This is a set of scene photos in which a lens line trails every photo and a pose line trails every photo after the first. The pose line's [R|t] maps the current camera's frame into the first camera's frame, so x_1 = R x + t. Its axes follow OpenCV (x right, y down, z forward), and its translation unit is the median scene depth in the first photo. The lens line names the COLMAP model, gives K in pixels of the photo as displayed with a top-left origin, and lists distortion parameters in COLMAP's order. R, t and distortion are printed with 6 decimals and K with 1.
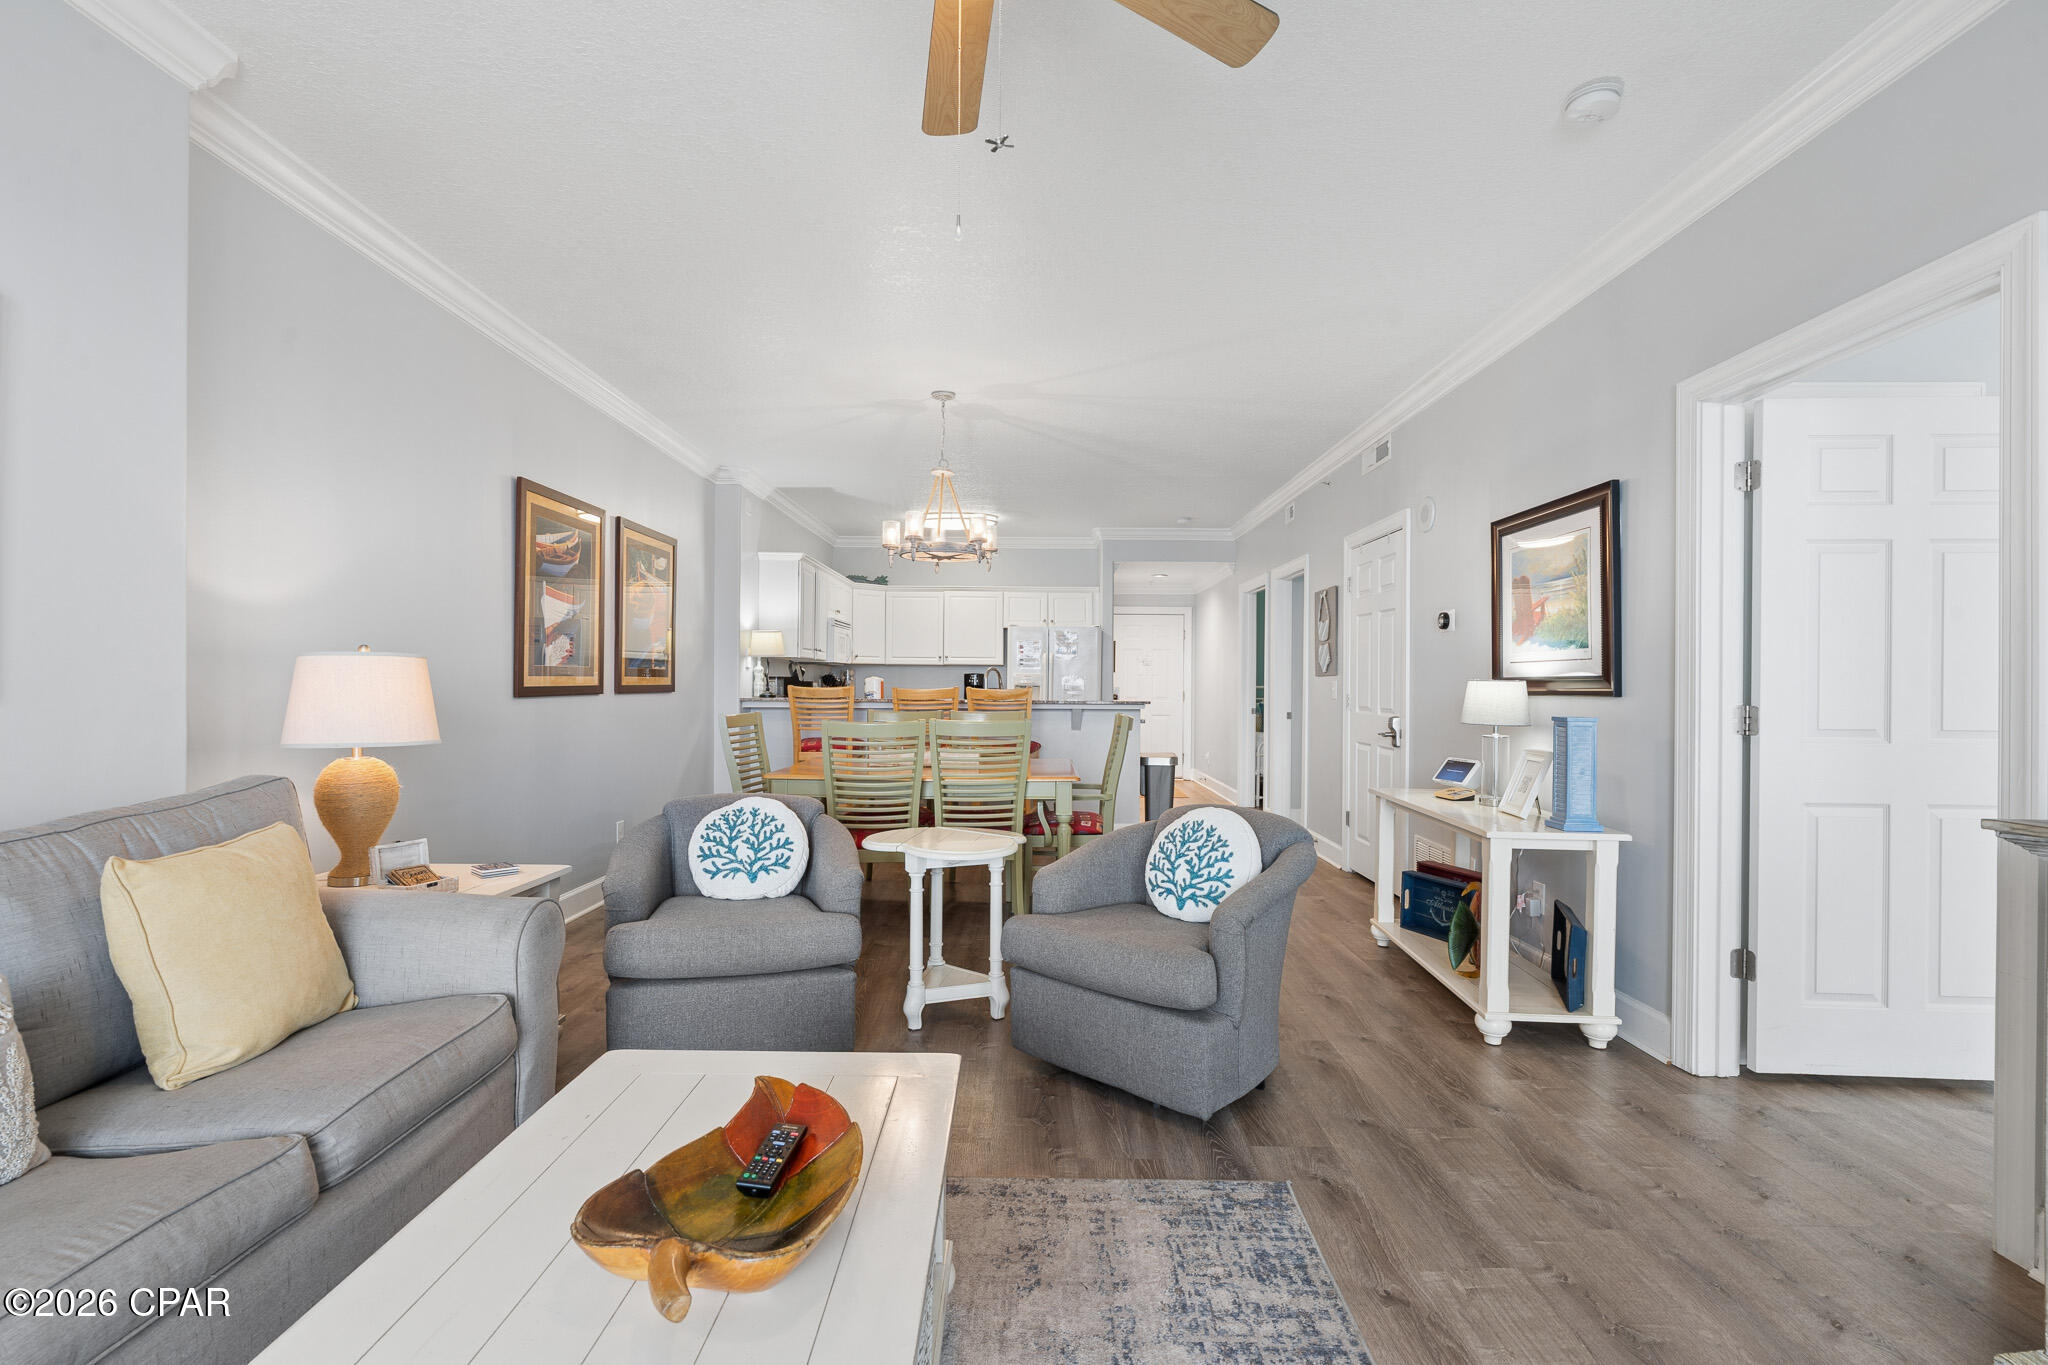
lens RADIAL K [[925.5, 0, 1023.4], [0, 925.5, 685.8], [0, 0, 1]] dist [-0.005181, 0.002037]
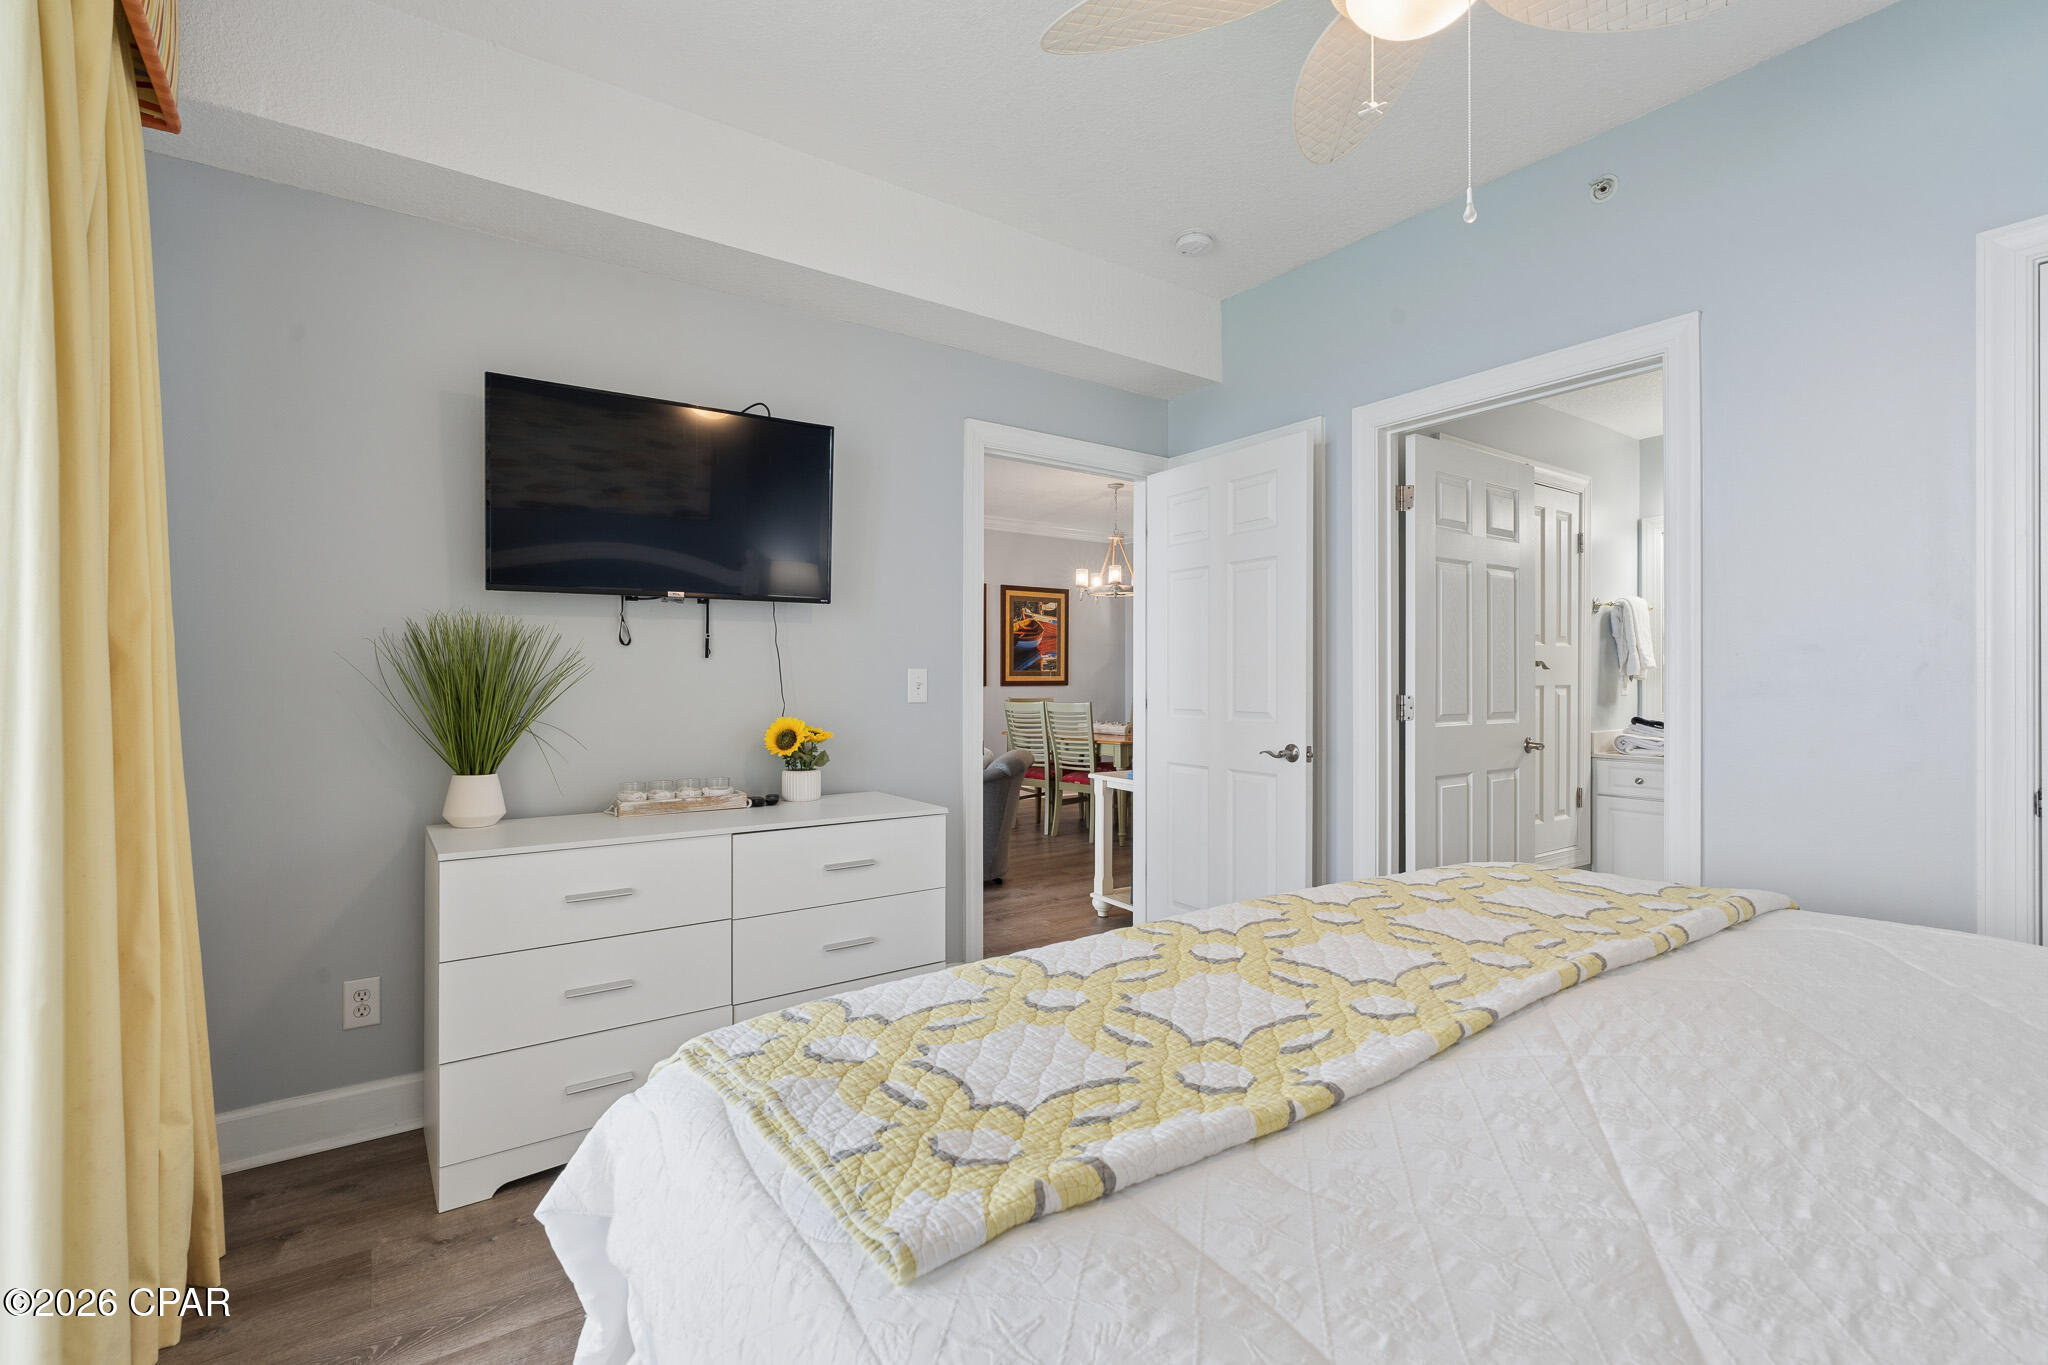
lens RADIAL K [[925.5, 0, 1025.0], [0, 925.5, 685.8], [0, 0, 1]] dist [-0.005181, 0.002037]
pose [[0.584638, -0.001195, -0.811293, 1.767892], [0.002992, 0.999995, 0.000683, 0.012786], [0.811289, -0.002826, 0.584639, 0.019797]]
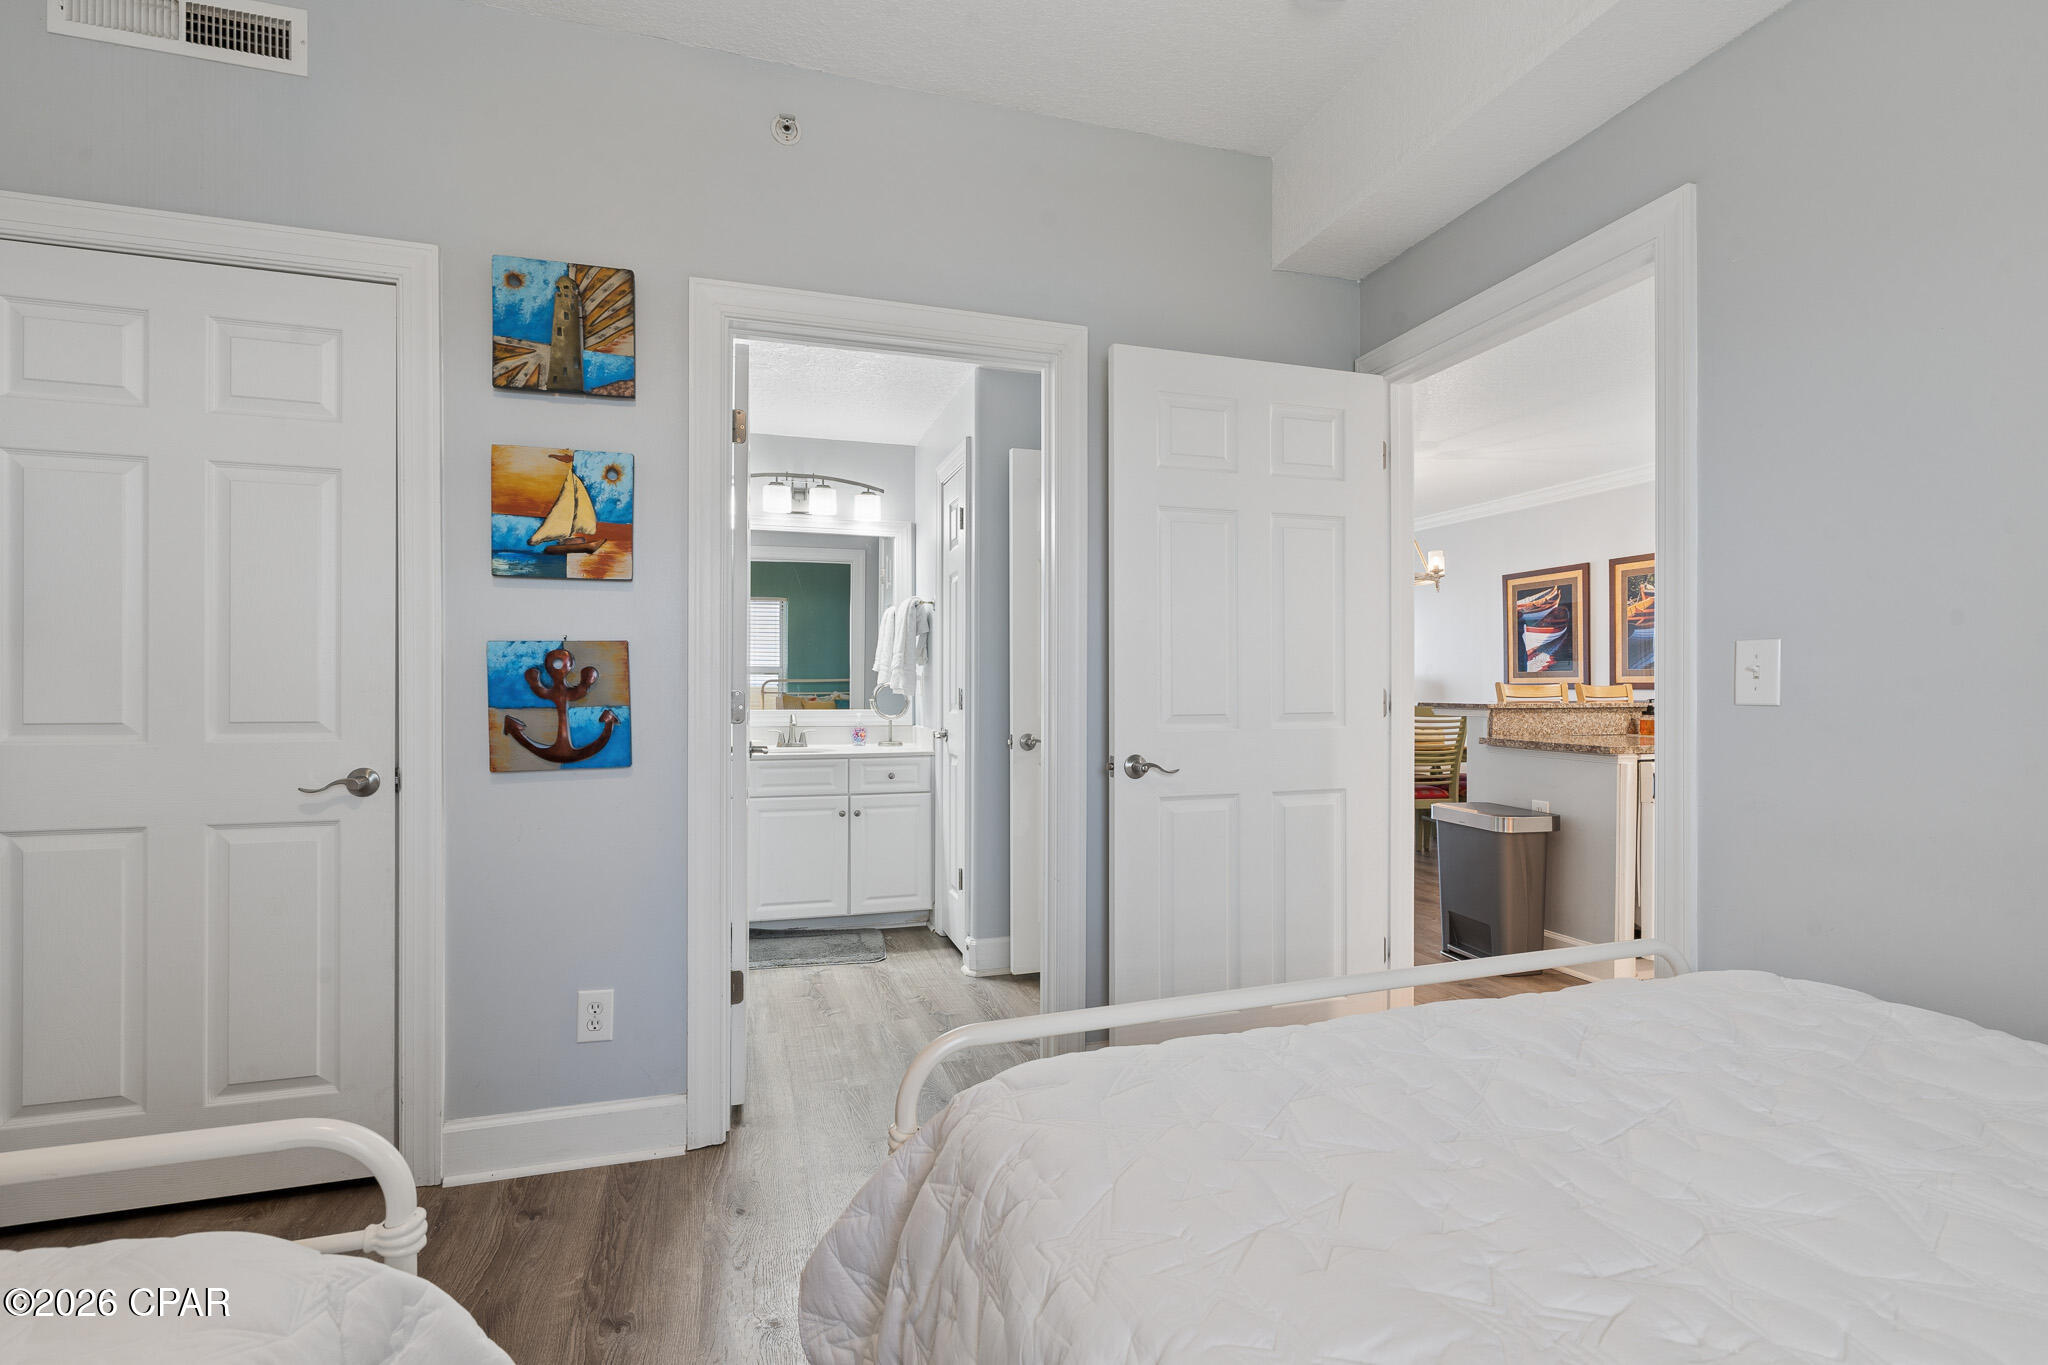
lens RADIAL K [[925.5, 0, 1021.9], [0, 925.5, 684.0], [0, 0, 1]] dist [-0.005181, 0.002037]
pose [[-0.951674, -0.006169, -0.307049, 1.417376], [-0.006652, 0.999978, 0.000528, 0.011003], [0.307039, 0.002546, -0.951693, 3.561290]]
